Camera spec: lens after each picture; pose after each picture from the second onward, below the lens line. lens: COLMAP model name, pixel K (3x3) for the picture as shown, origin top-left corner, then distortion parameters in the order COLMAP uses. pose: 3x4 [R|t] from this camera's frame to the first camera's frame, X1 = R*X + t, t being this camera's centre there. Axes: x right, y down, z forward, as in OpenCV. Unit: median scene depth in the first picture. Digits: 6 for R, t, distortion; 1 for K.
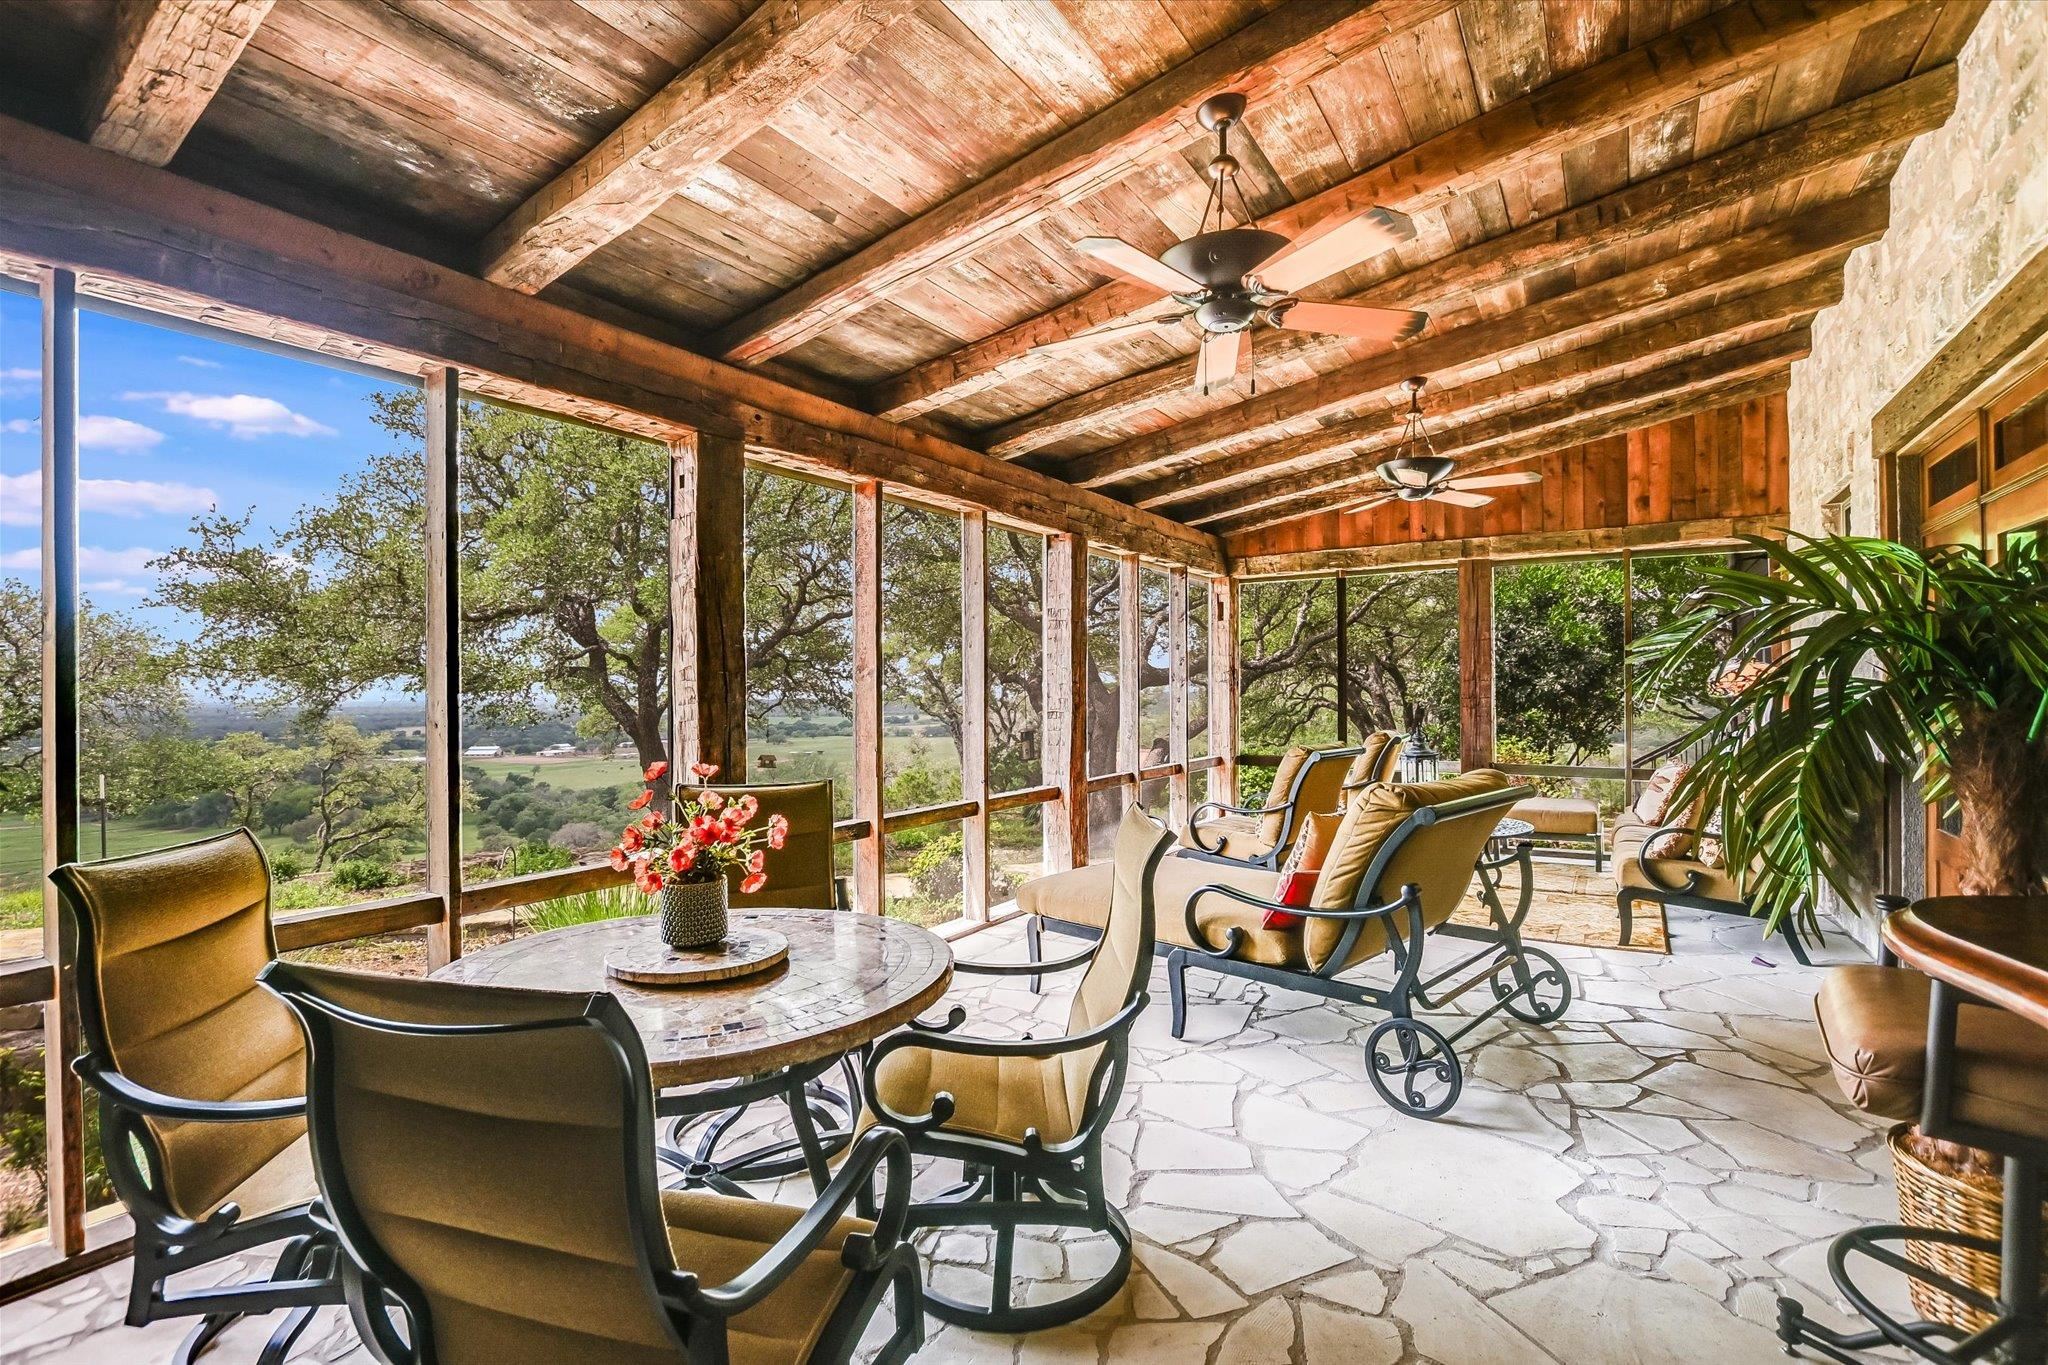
lens RADIAL K [[831.1, 0, 1080.3], [0, 831.1, 701.7], [0, 0, 1]] dist [-0.016829, 0.000106]
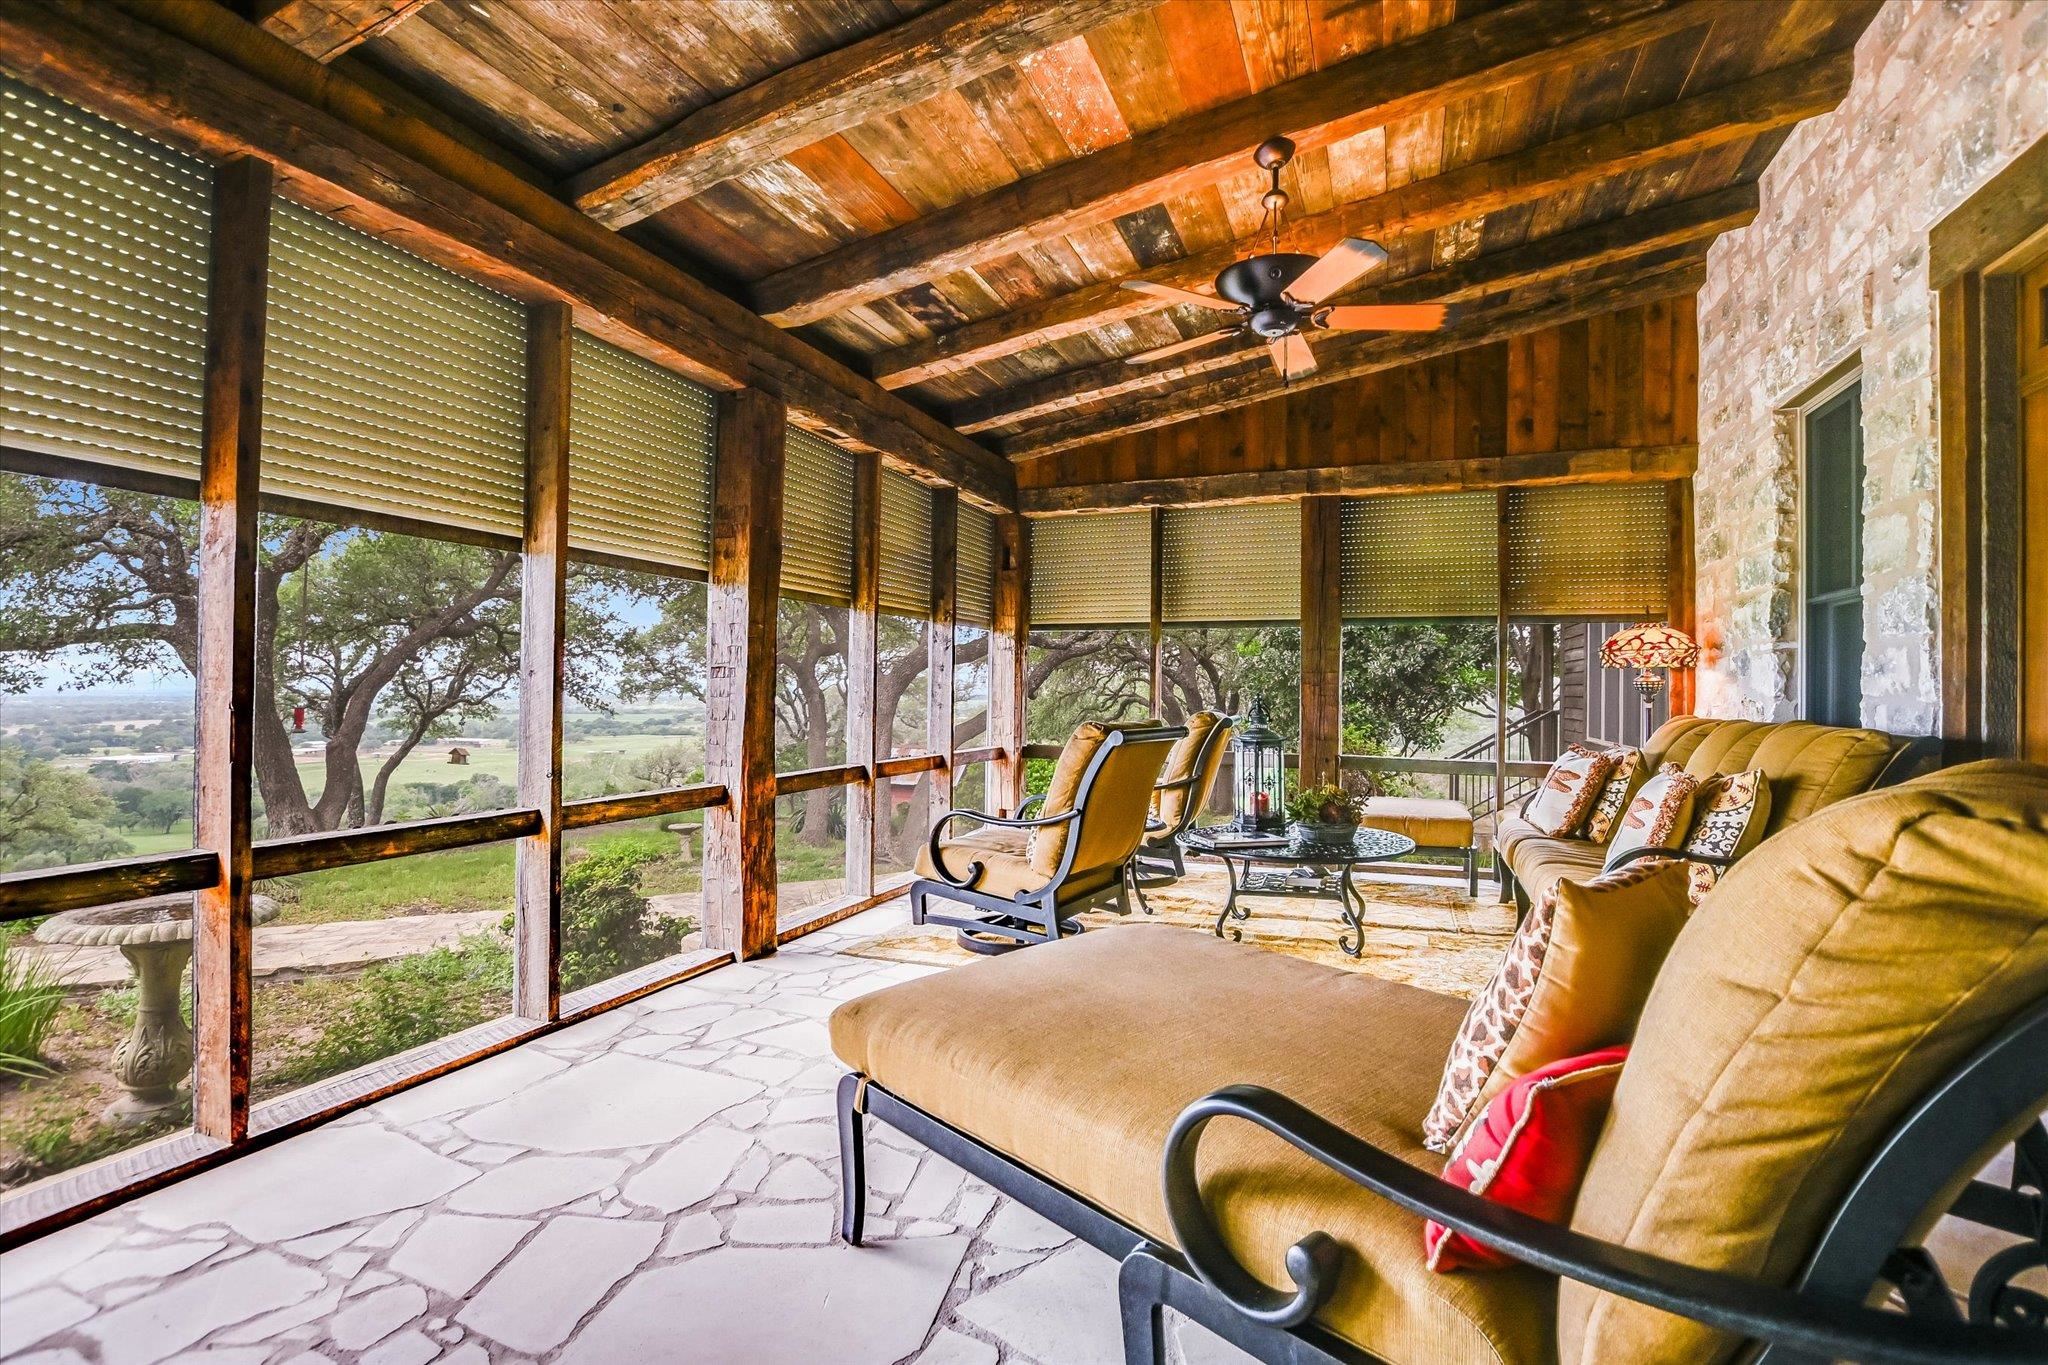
lens RADIAL K [[831.1, 0, 1080.3], [0, 831.1, 701.7], [0, 0, 1]] dist [-0.016829, 0.000106]
pose [[0.976276, 0.020150, 0.215589, 0.101947], [-0.019910, 0.999796, -0.003286, 0.035628], [-0.215611, -0.001085, 0.976479, 0.328122]]
